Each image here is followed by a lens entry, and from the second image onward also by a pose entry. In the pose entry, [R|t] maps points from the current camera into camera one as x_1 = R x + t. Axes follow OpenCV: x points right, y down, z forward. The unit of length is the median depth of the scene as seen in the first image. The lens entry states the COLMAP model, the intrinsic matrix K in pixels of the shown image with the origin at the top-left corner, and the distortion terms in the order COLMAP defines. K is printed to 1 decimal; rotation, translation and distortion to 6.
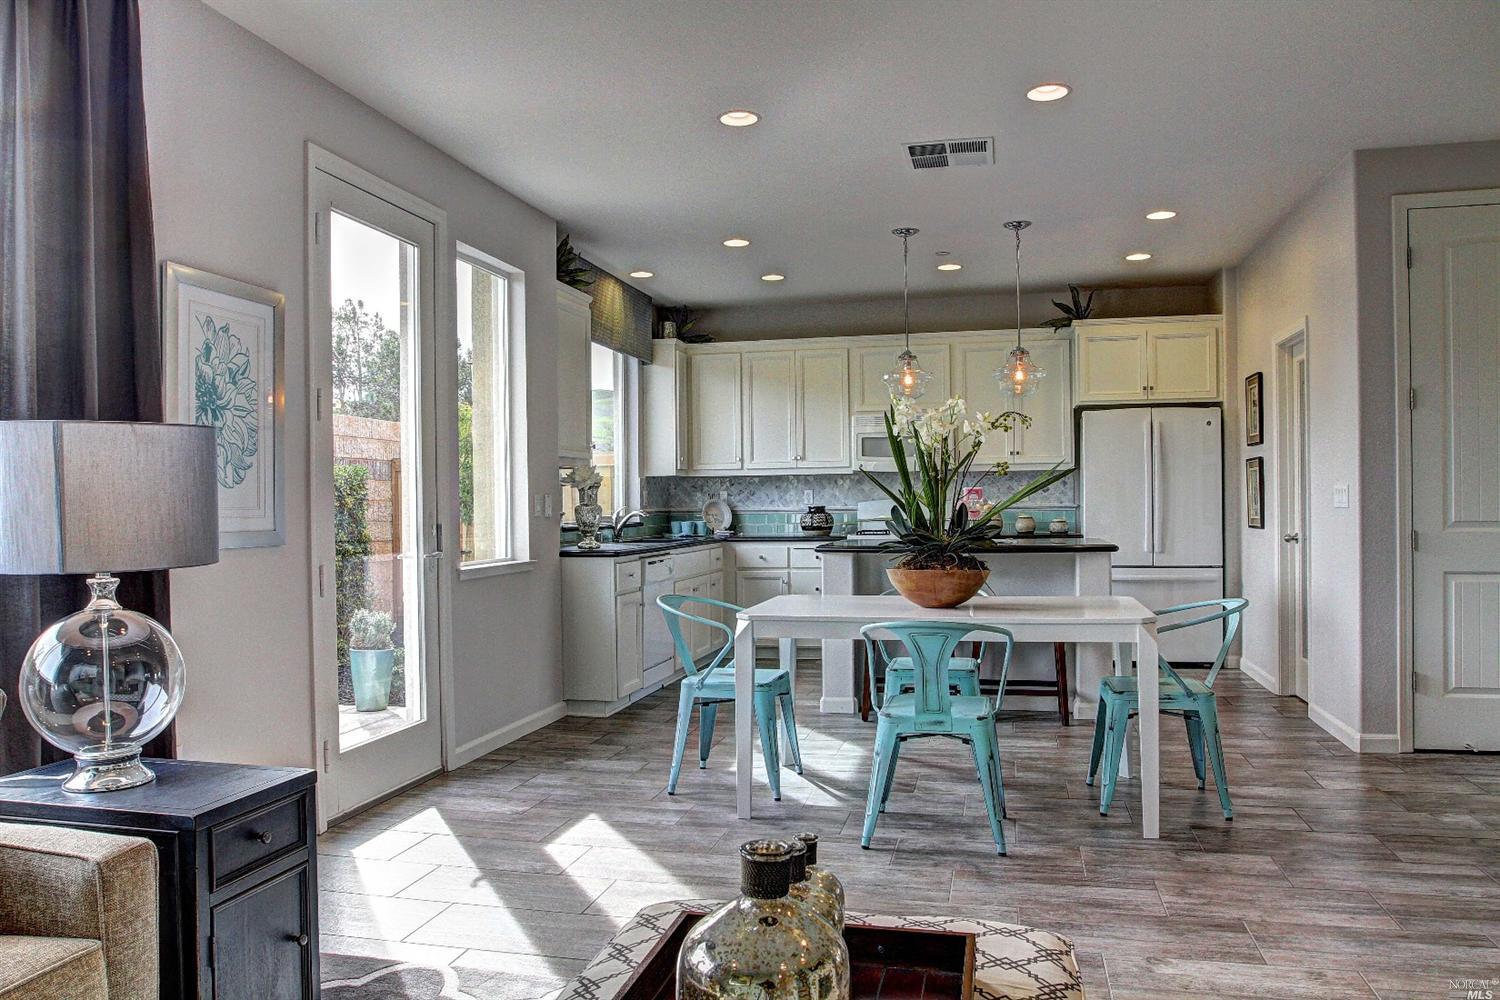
lens RADIAL K [[1101.3, 0, 752.7], [0, 1101.3, 502.6], [0, 0, 1]] dist [-0.014176, 0.000679]
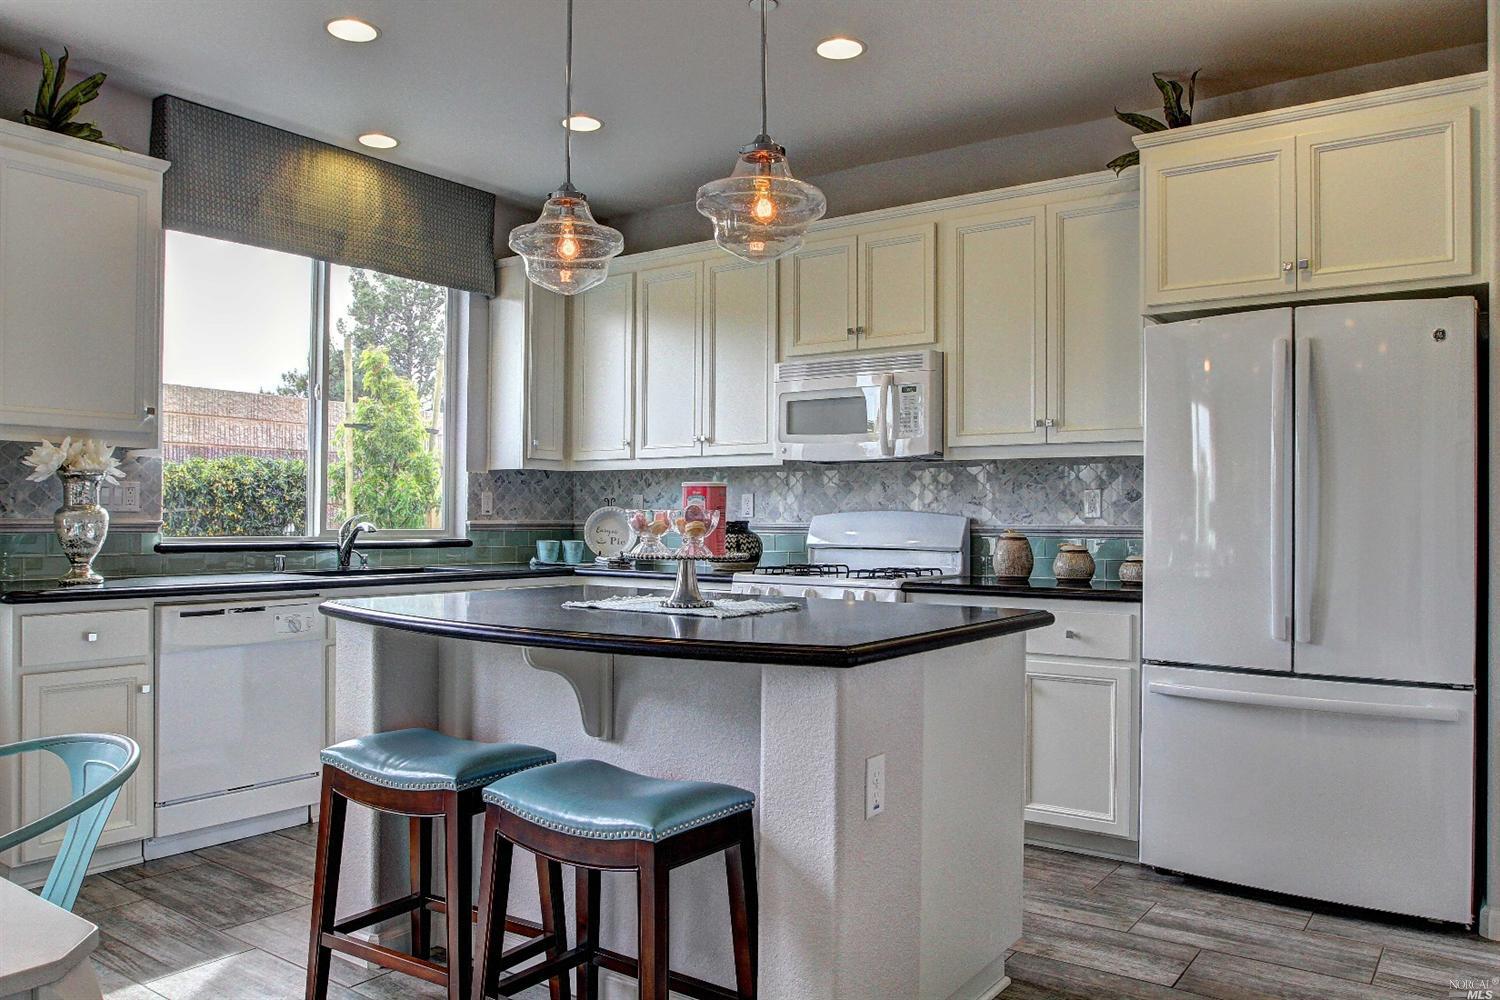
lens RADIAL K [[1101.3, 0, 747.2], [0, 1101.3, 501.3], [0, 0, 1]] dist [-0.014176, 0.000679]
pose [[0.915314, 0.012117, -0.402559, 0.308354], [-0.017121, 0.999814, -0.008834, -0.001994], [0.402377, 0.014978, 0.915351, 0.469328]]
